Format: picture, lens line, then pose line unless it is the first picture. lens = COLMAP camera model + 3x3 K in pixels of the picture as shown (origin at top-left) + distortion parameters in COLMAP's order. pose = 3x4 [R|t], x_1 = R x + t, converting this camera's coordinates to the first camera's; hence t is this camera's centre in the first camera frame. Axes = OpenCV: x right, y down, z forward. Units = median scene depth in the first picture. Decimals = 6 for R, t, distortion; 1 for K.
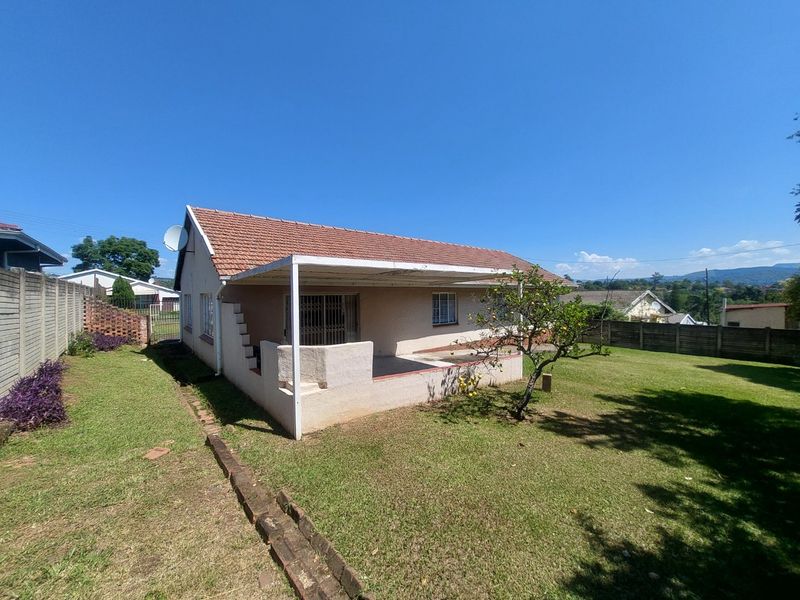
lens RADIAL K [[317.4, 0, 394.6], [0, 317.4, 298.9], [0, 0, 1]] dist [-0.017643, 0.000089]
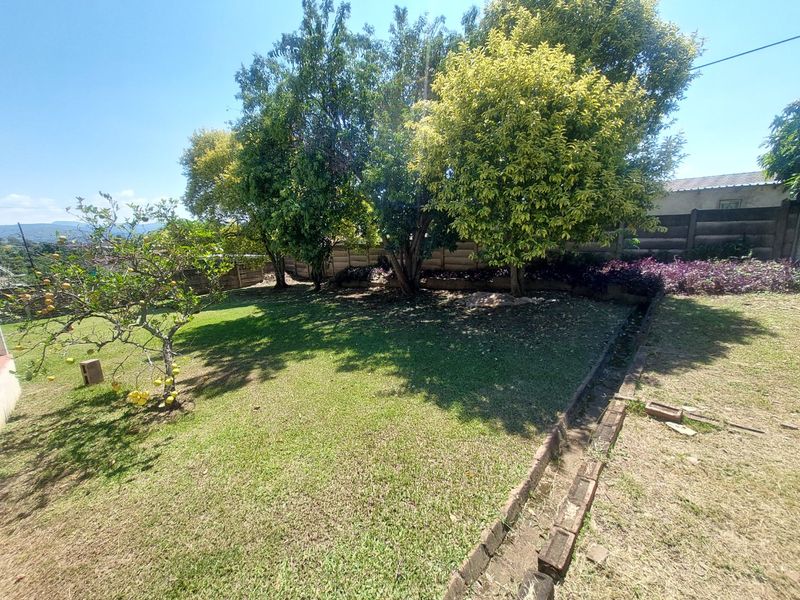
lens RADIAL K [[317.4, 0, 394.6], [0, 317.4, 298.9], [0, 0, 1]] dist [-0.017643, 0.000089]
pose [[-0.139495, -0.186883, 0.972428, -0.367195], [0.053067, 0.979207, 0.195799, 0.007651], [-0.988800, 0.078917, -0.126677, 0.574498]]
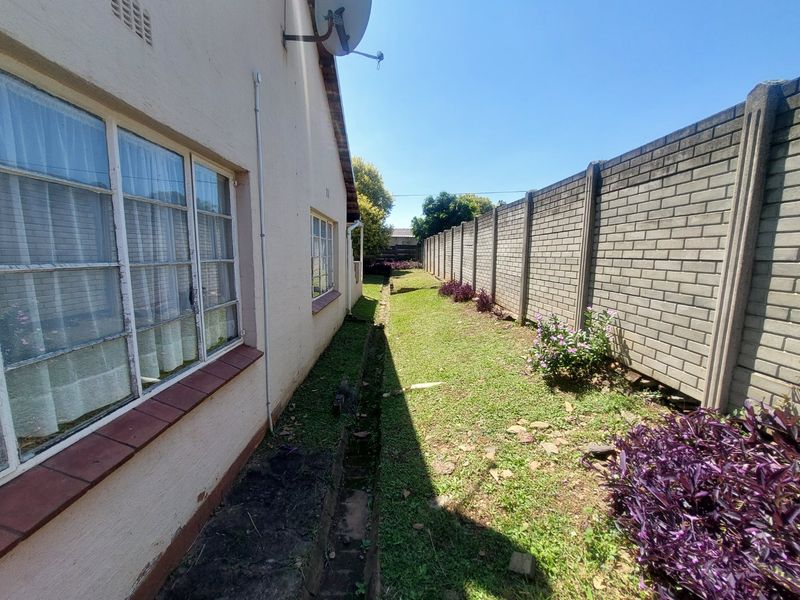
lens RADIAL K [[317.4, 0, 394.6], [0, 317.4, 298.9], [0, 0, 1]] dist [-0.017643, 0.000089]
pose [[-0.786128, -0.086936, 0.611919, -0.854426], [-0.001433, 0.990312, 0.138854, 0.038330], [-0.618062, 0.108280, -0.778636, 1.225255]]
